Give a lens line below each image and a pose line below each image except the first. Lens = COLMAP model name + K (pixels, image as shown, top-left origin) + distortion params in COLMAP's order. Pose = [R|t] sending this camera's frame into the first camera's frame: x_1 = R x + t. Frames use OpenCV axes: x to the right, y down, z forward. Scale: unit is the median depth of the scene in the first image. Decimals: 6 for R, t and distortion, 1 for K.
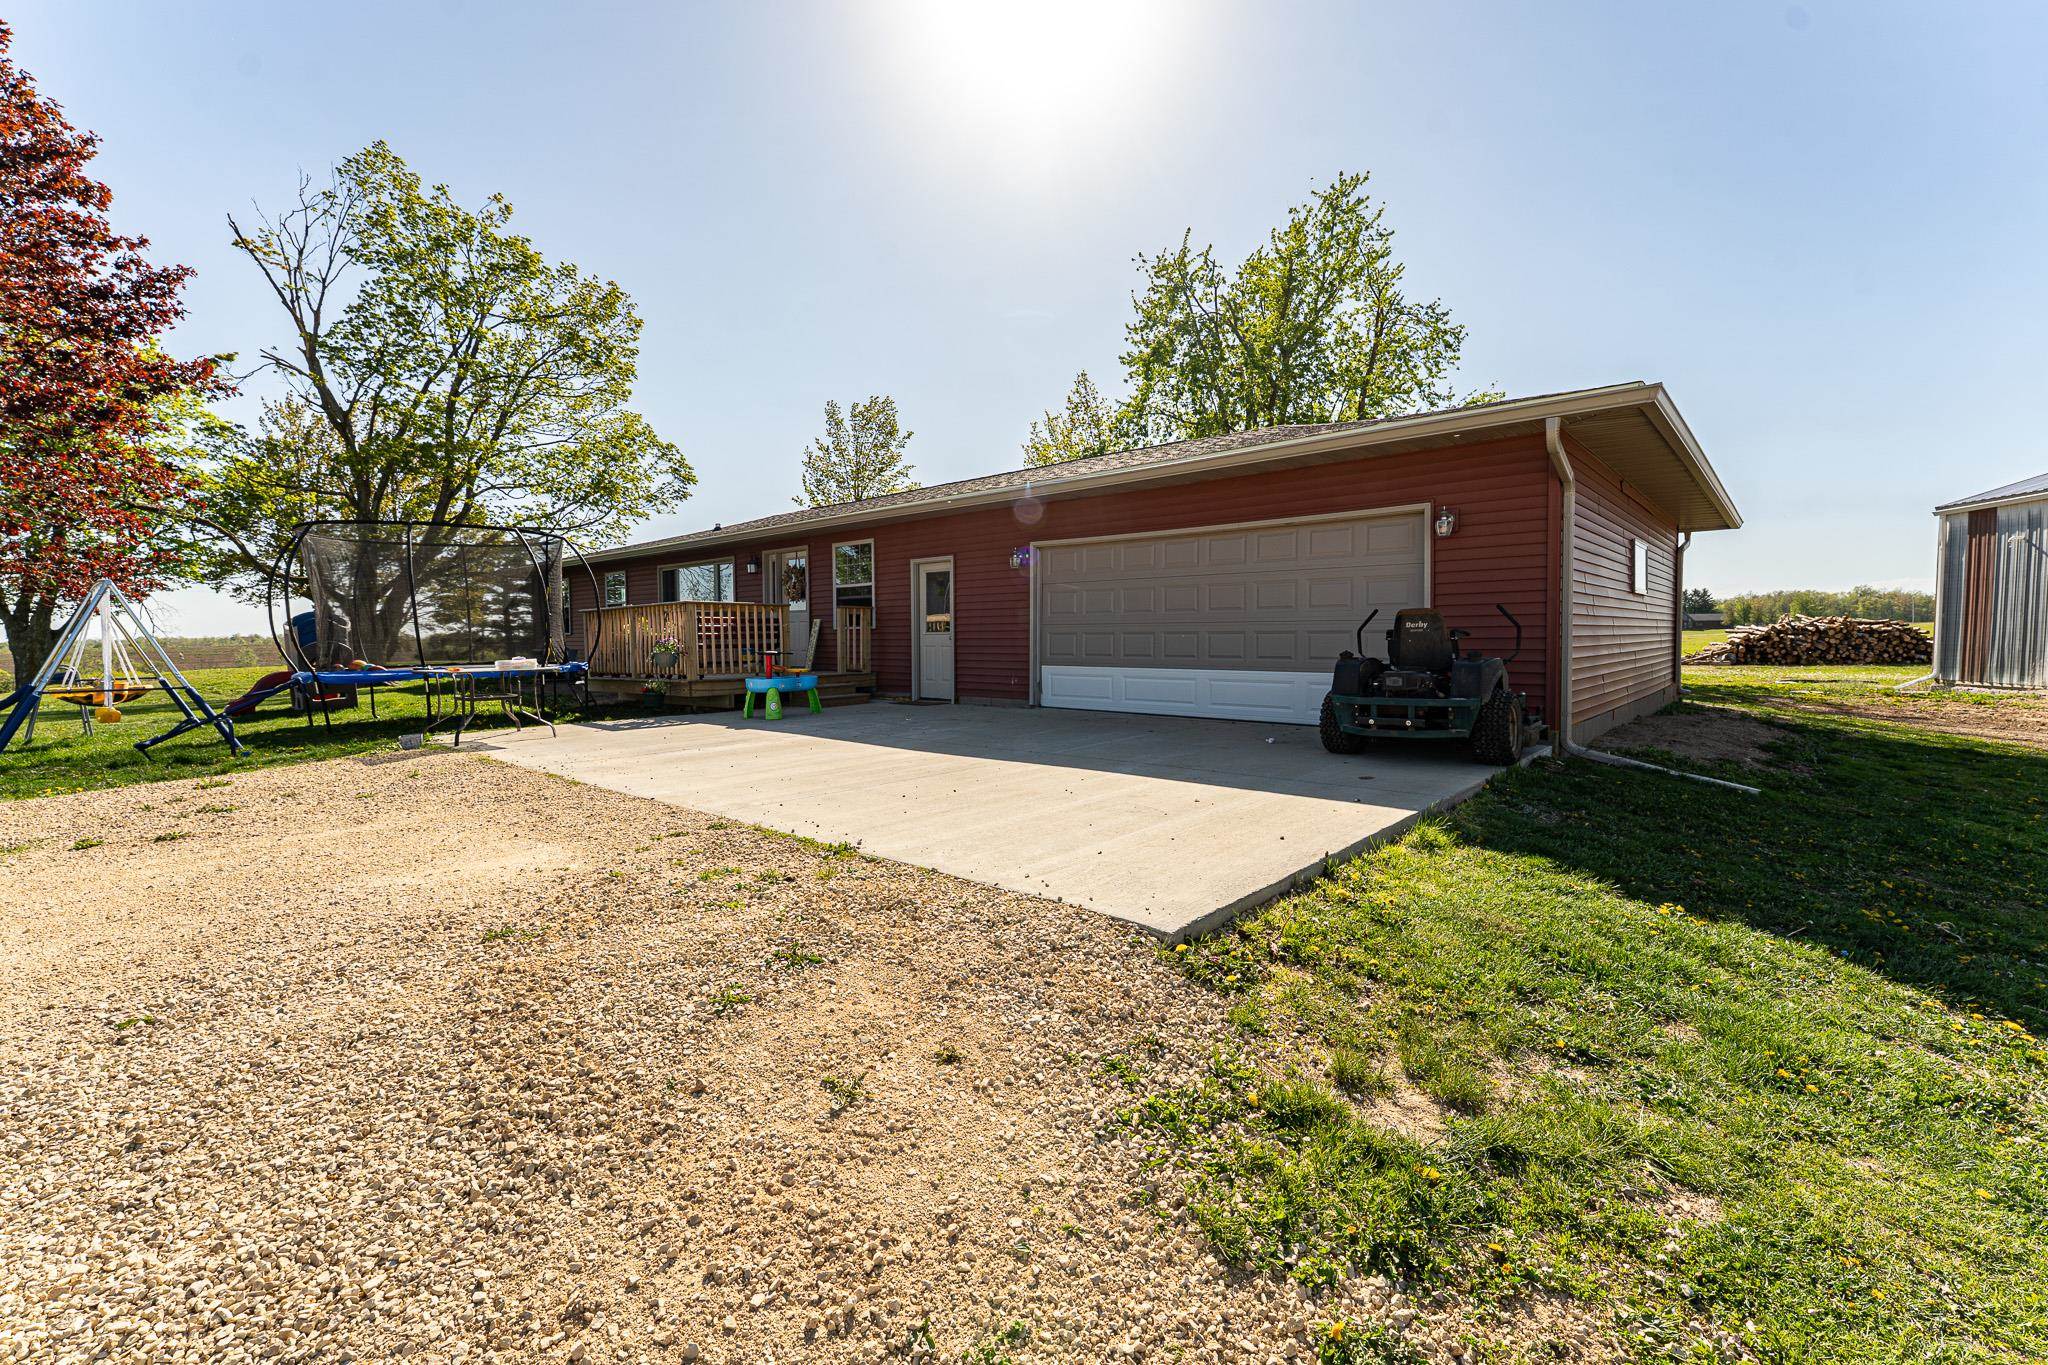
lens RADIAL K [[821.7, 0, 1019.0], [0, 821.7, 672.4], [0, 0, 1]] dist [-0.000753, 0.000038]
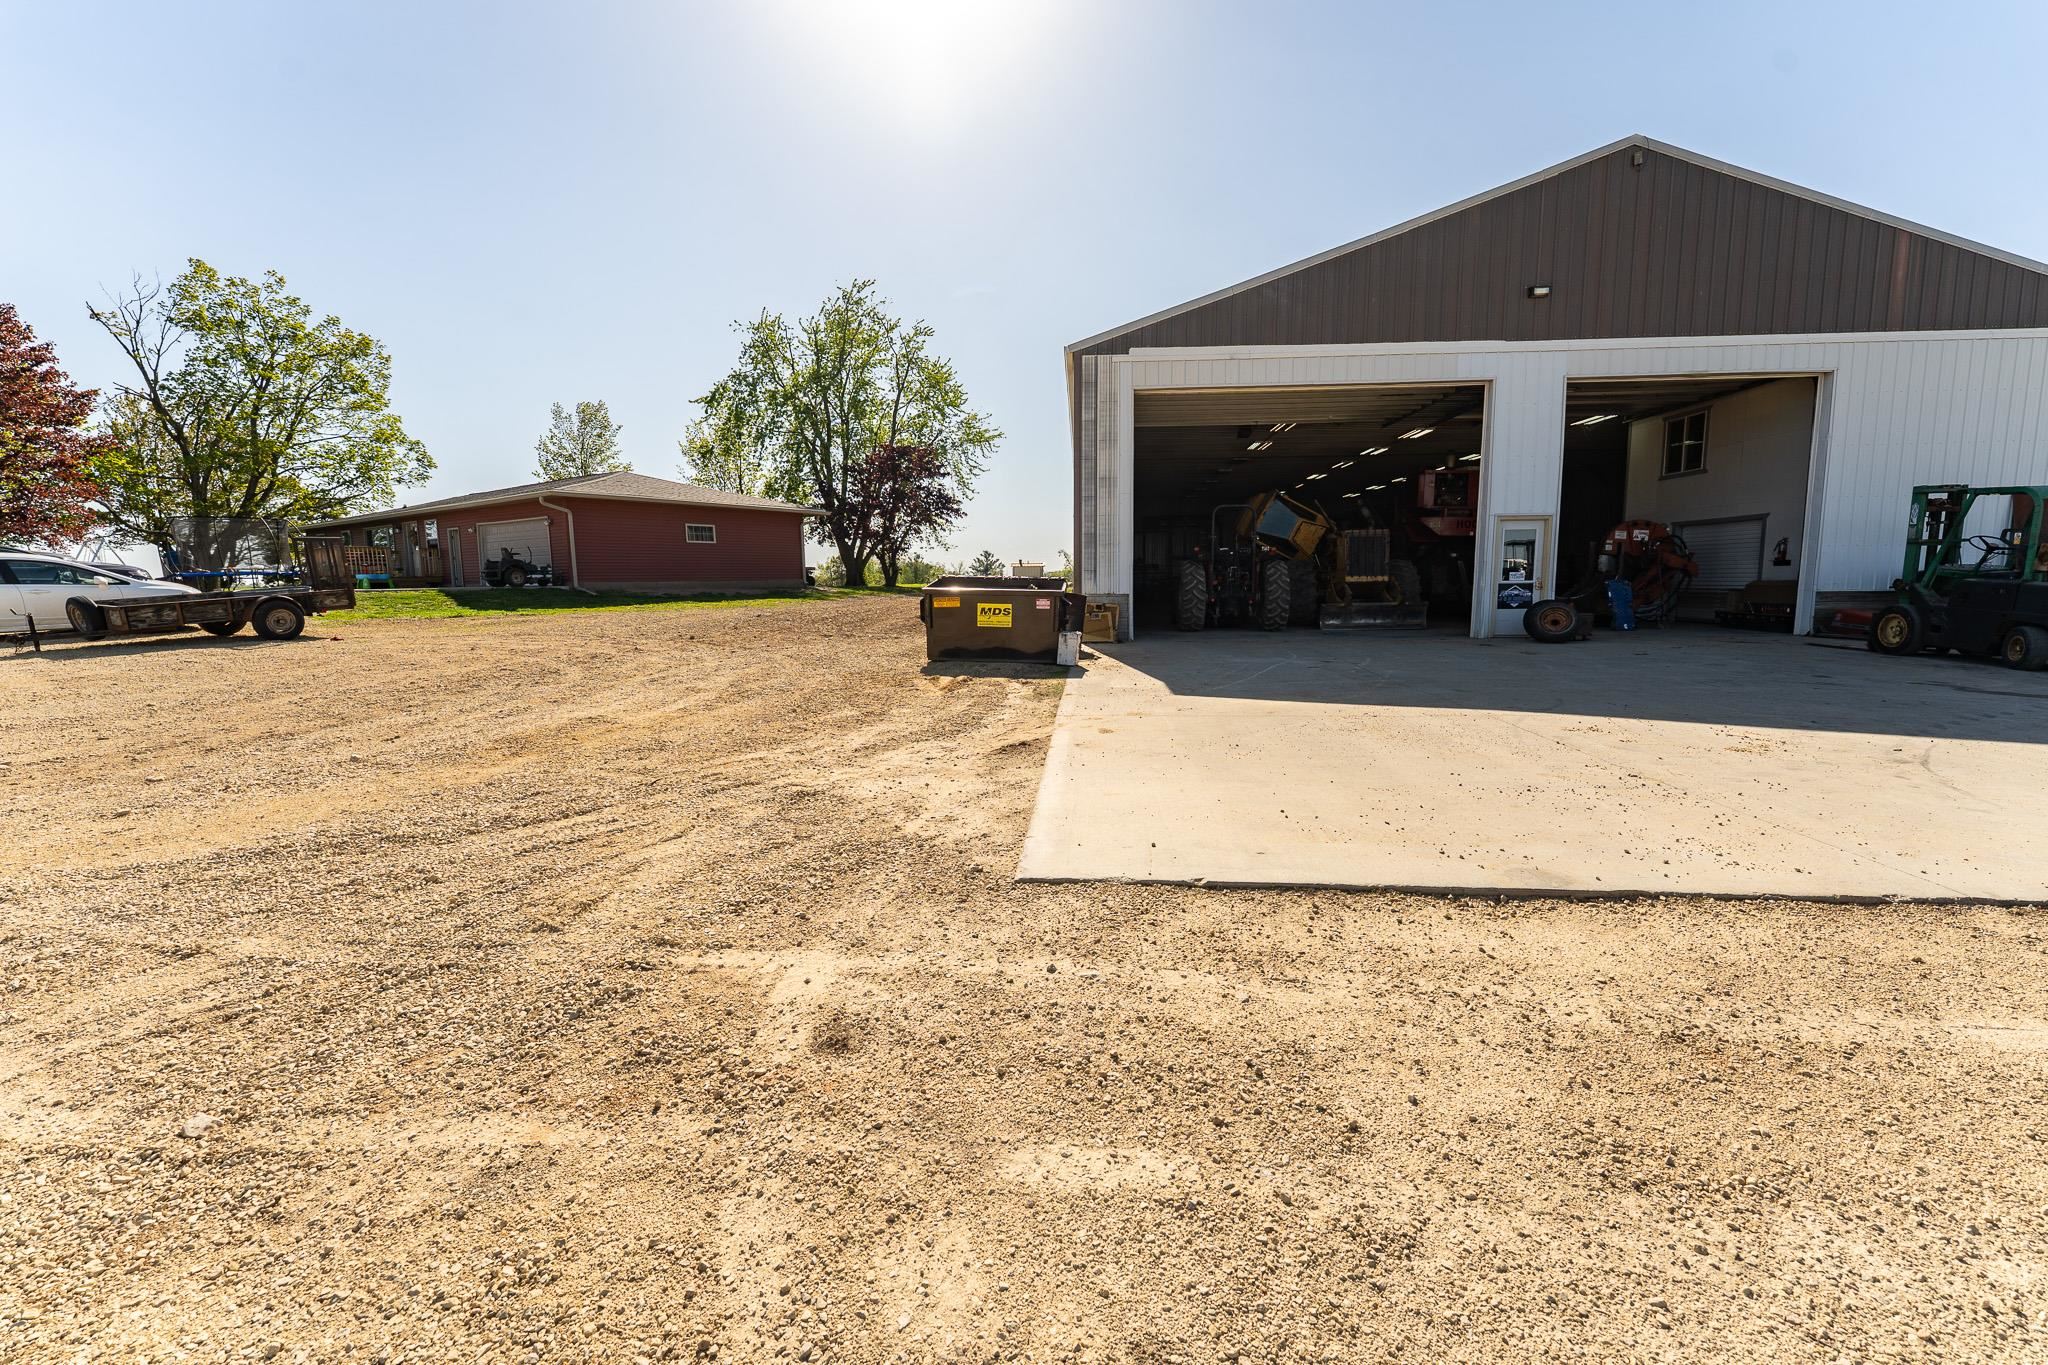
lens RADIAL K [[814.5, 0, 1024.2], [0, 814.5, 694.2], [0, 0, 1]] dist [-0.000072, -0.000114]
pose [[0.993443, -0.016953, 0.113069, 0.517964], [0.006860, 0.996002, 0.089063, 0.061544], [-0.114127, -0.087704, 0.989587, -0.663972]]
